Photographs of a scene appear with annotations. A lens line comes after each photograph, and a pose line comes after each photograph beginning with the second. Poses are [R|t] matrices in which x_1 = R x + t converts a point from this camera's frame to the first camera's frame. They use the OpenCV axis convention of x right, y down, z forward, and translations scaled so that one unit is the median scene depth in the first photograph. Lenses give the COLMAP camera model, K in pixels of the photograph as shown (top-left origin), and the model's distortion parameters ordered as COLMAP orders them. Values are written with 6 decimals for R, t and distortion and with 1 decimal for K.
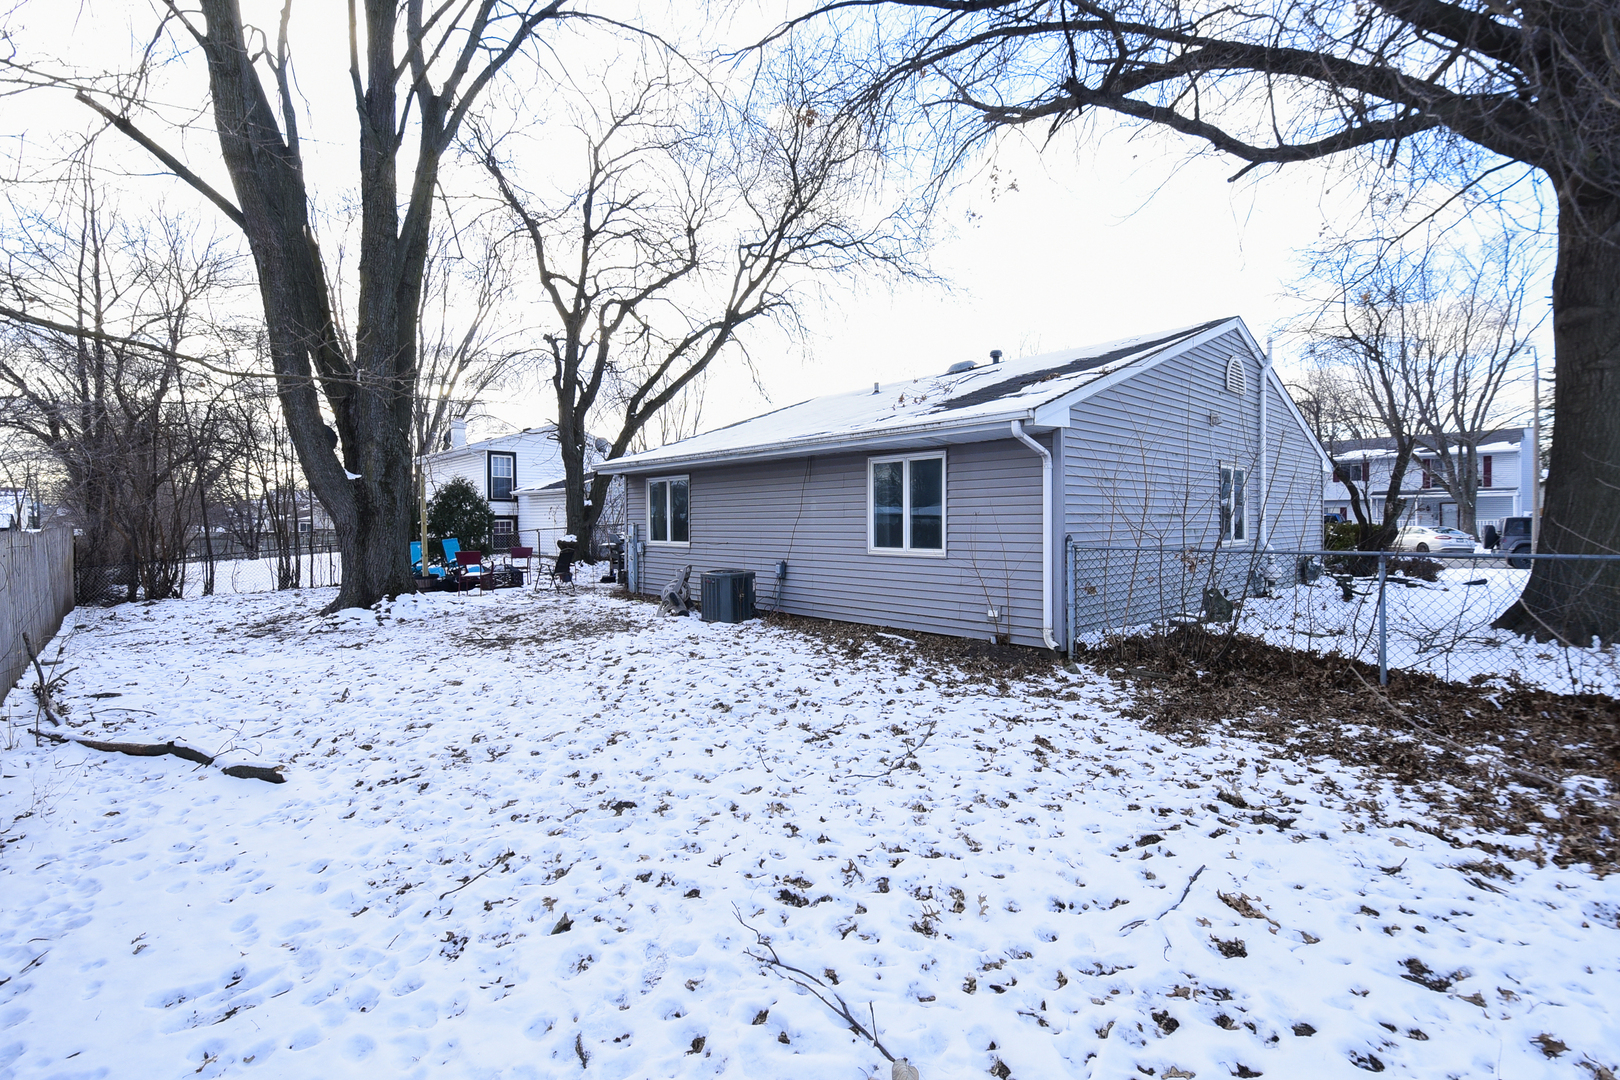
lens RADIAL K [[724.5, 0, 810.0], [0, 724.5, 540.0], [0, 0, 1]] dist [-0.000730, -0.000058]
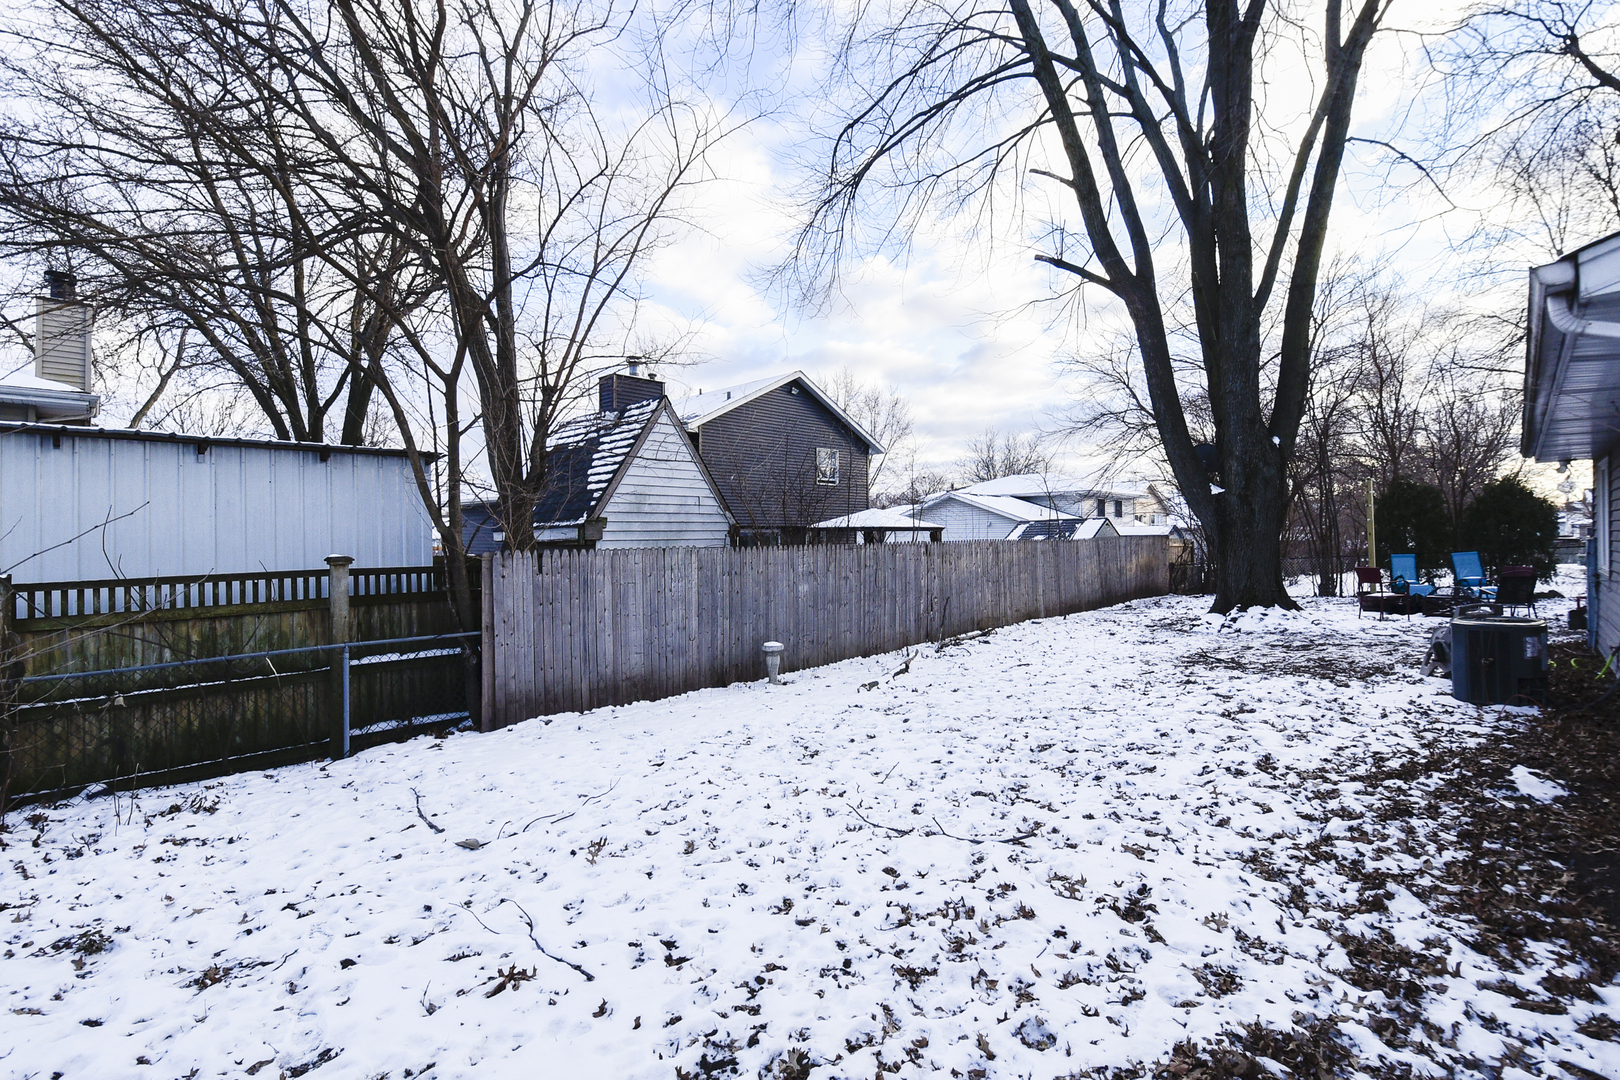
lens RADIAL K [[724.5, 0, 810.0], [0, 724.5, 540.0], [0, 0, 1]] dist [-0.000730, -0.000058]
pose [[0.049002, 0.007393, -0.998771, 0.389814], [-0.014413, 0.999874, 0.006694, -0.013289], [0.998695, 0.014067, 0.049103, 0.343895]]
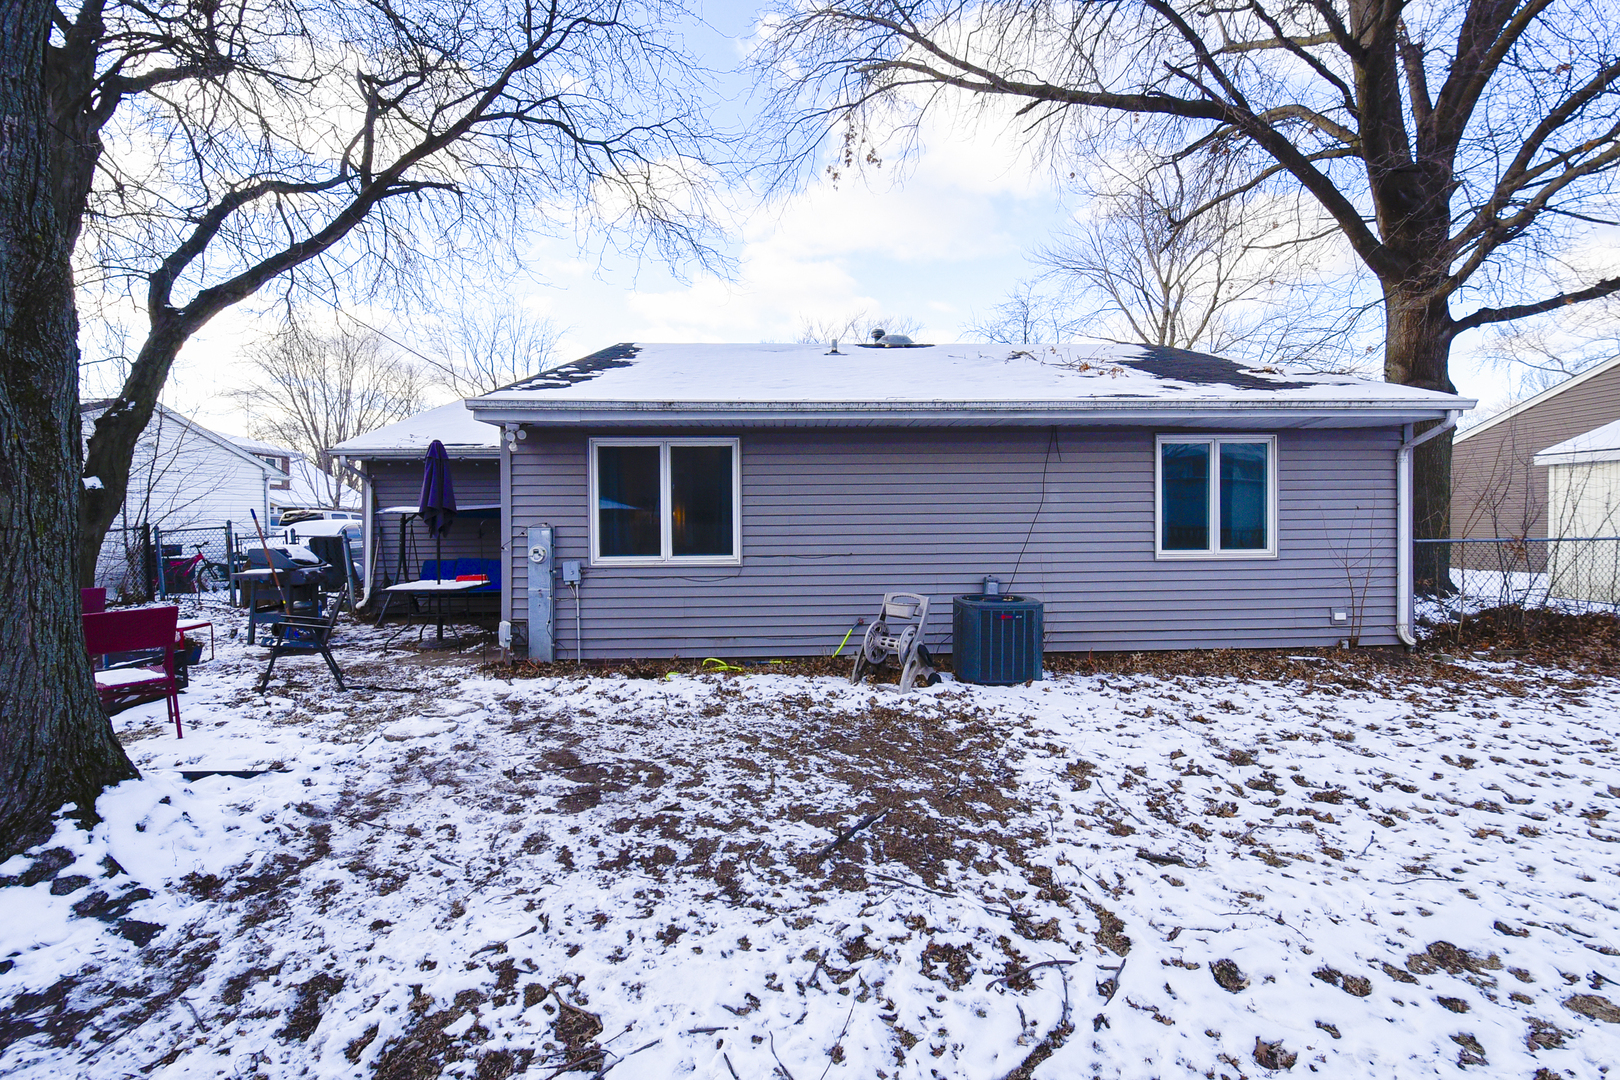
lens RADIAL K [[712.3, 0, 810.0], [0, 712.3, 540.0], [0, 0, 1]] dist [0.002439, 0.000058]
pose [[0.652832, -0.020779, 0.757218, -0.598584], [0.024629, 0.999677, 0.006199, -0.012485], [-0.757102, 0.014603, 0.653133, 0.633369]]
